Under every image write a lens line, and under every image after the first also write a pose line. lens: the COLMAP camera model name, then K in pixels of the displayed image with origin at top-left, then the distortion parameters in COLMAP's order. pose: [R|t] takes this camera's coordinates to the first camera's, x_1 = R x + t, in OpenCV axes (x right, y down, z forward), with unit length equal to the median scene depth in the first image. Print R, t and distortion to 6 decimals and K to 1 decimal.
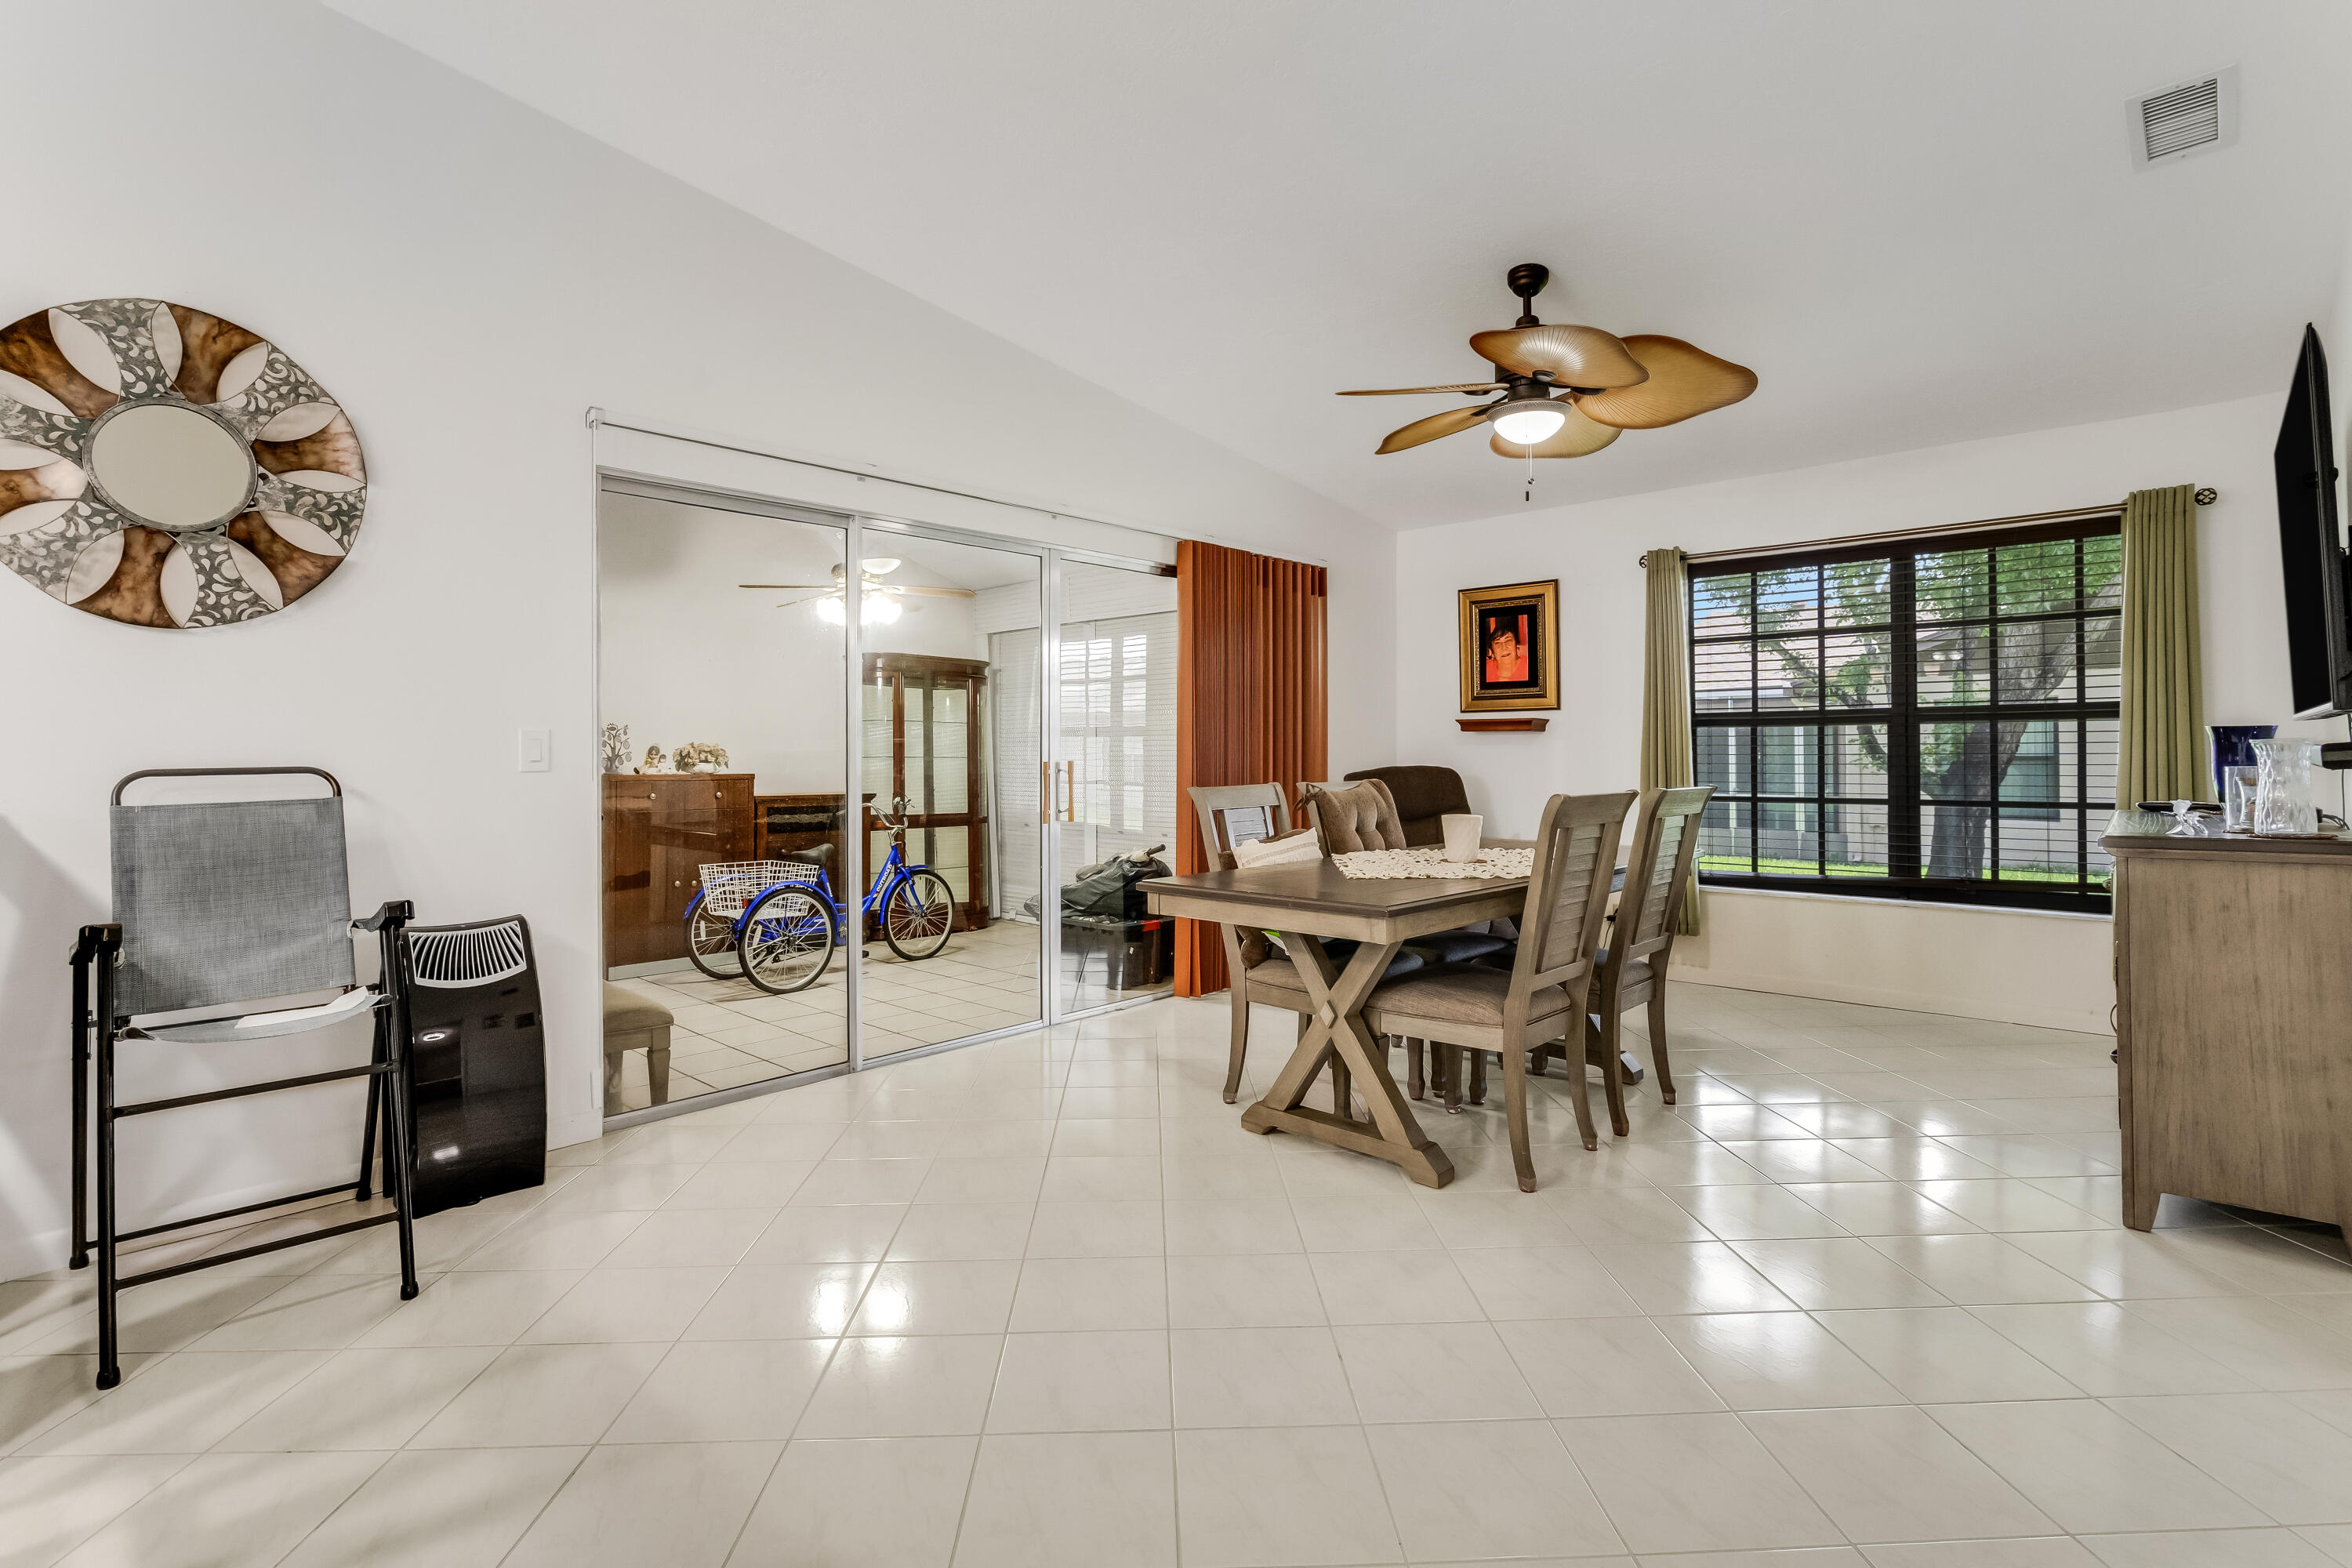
lens RADIAL K [[1126.8, 0, 1163.4], [0, 1126.8, 743.5], [0, 0, 1]] dist [-0.001082, 0.000468]
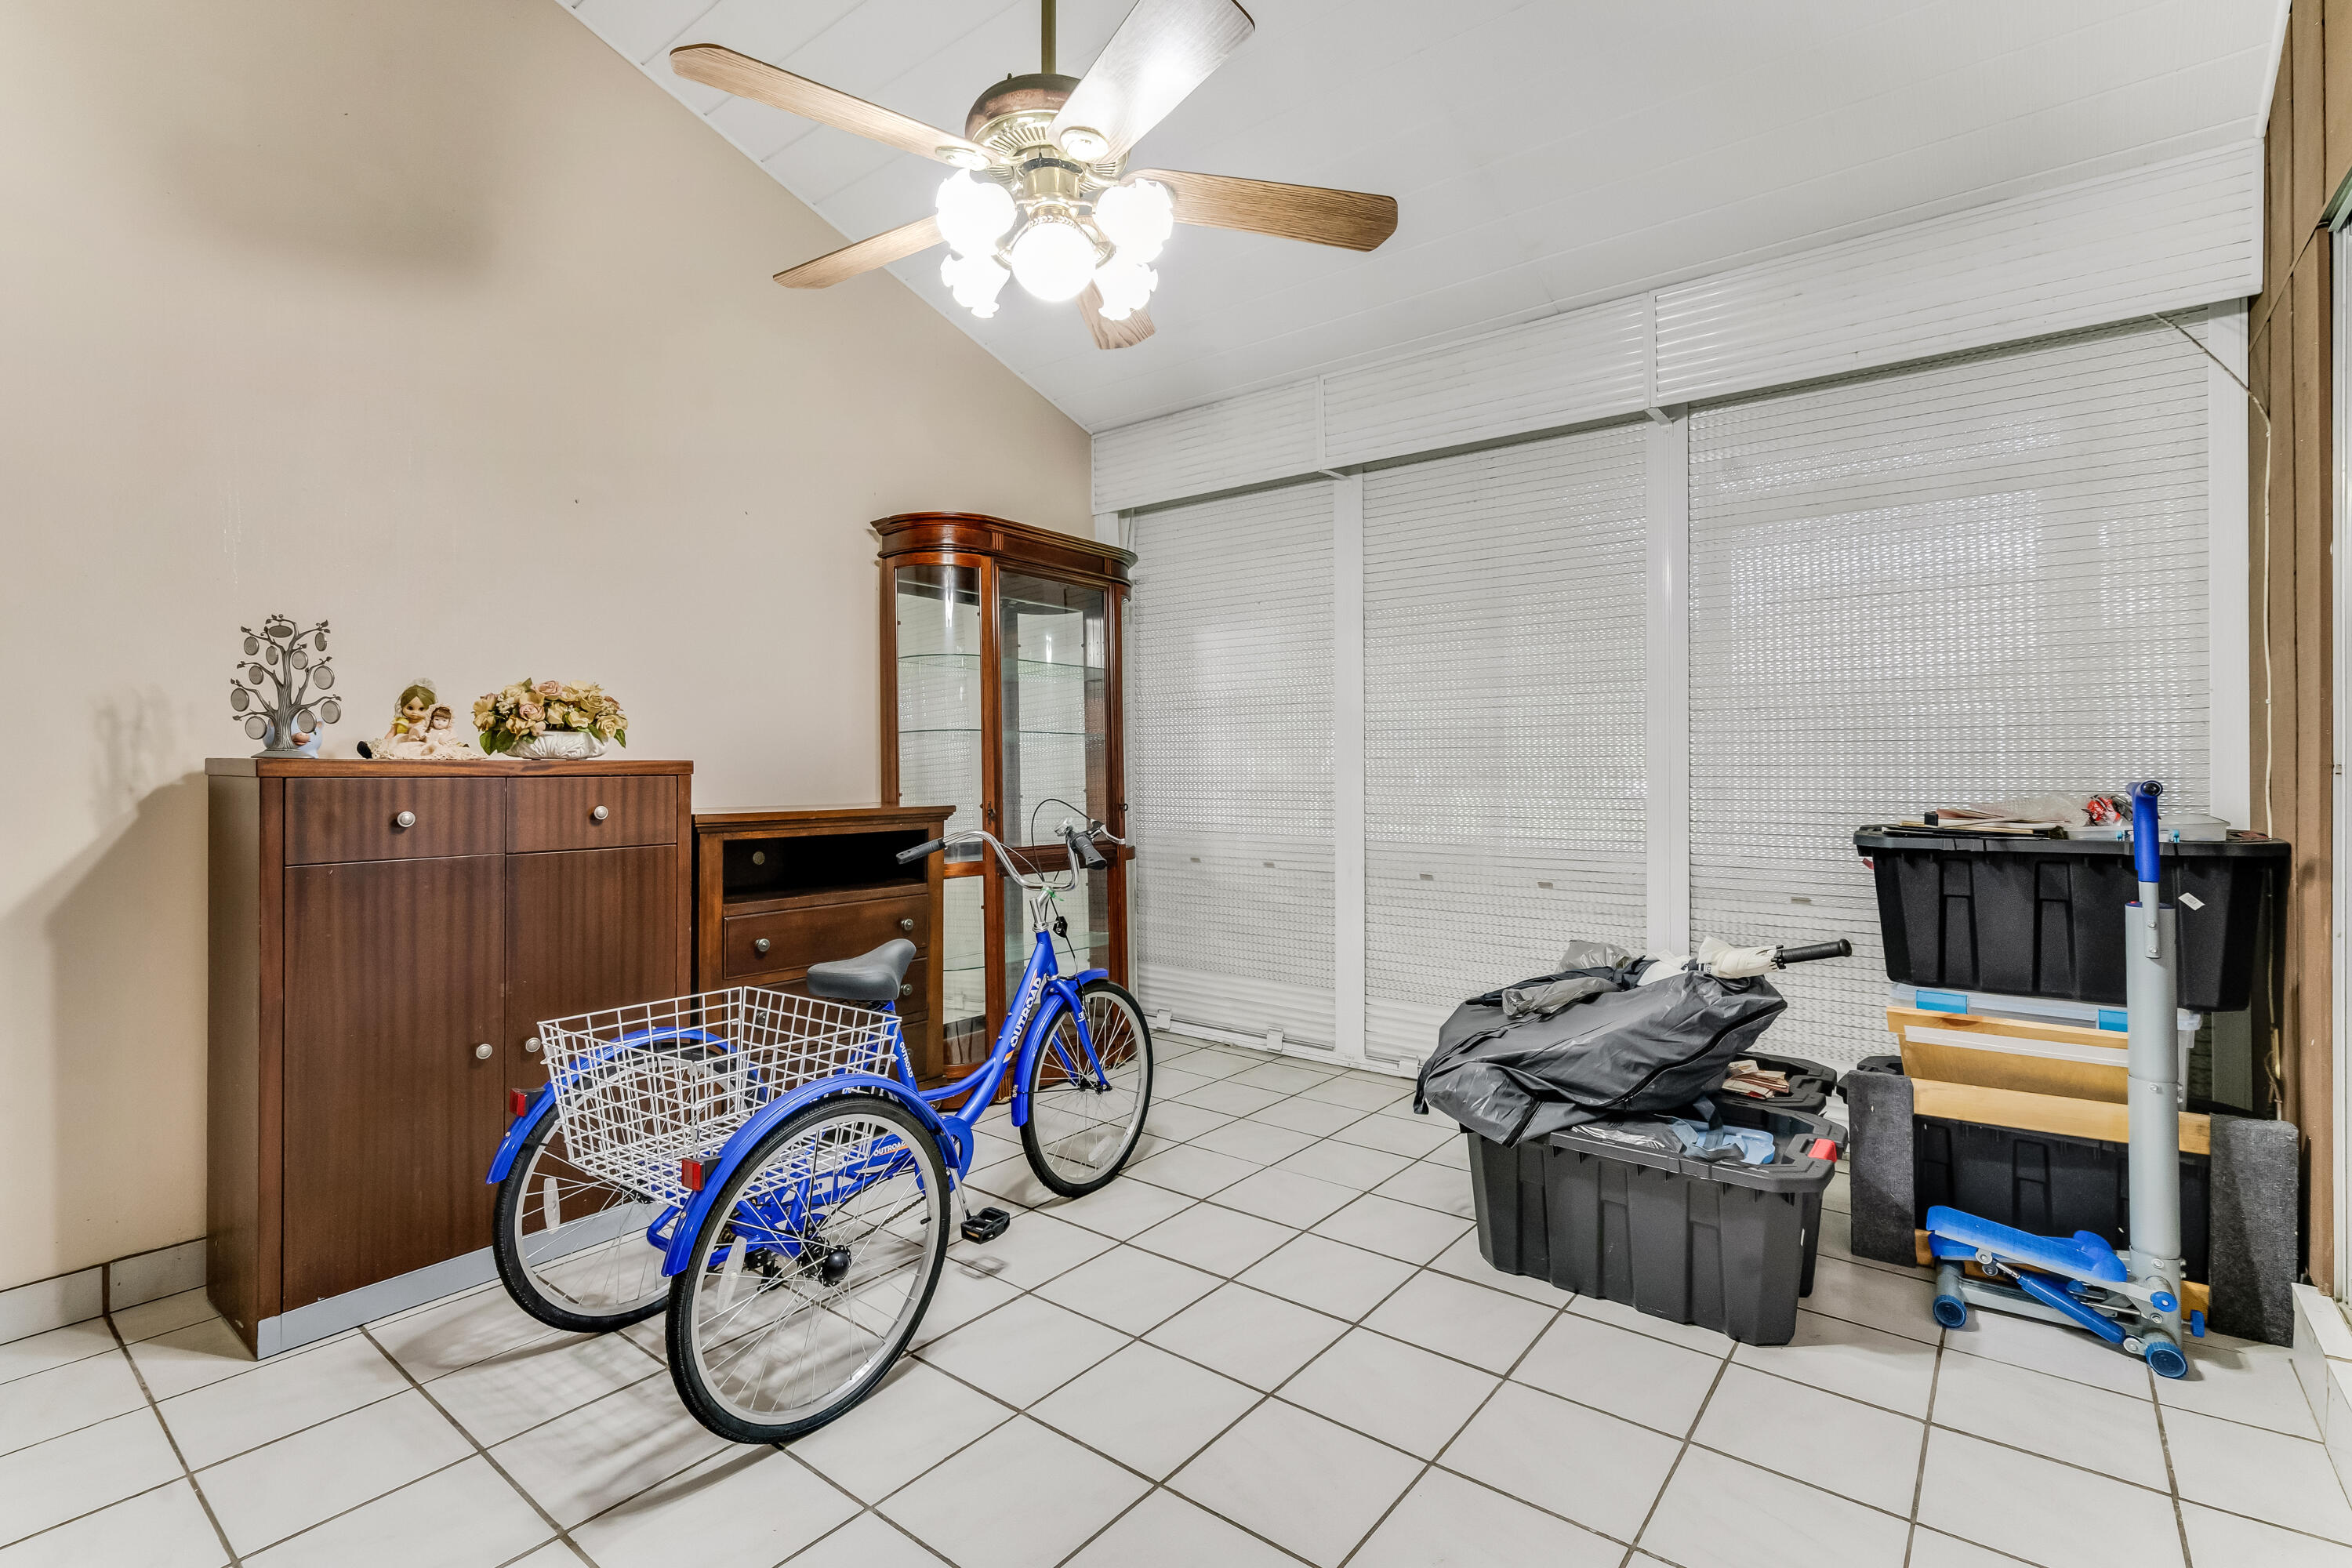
lens RADIAL K [[1081.4, 0, 1184.0], [0, 1081.4, 764.5], [0, 0, 1]] dist [0.001559, 0.000295]
pose [[0.993412, -0.001042, 0.114595, -0.236677], [0.000107, 0.999967, 0.008167, 0.025522], [-0.114600, -0.008101, 0.993379, 0.604801]]
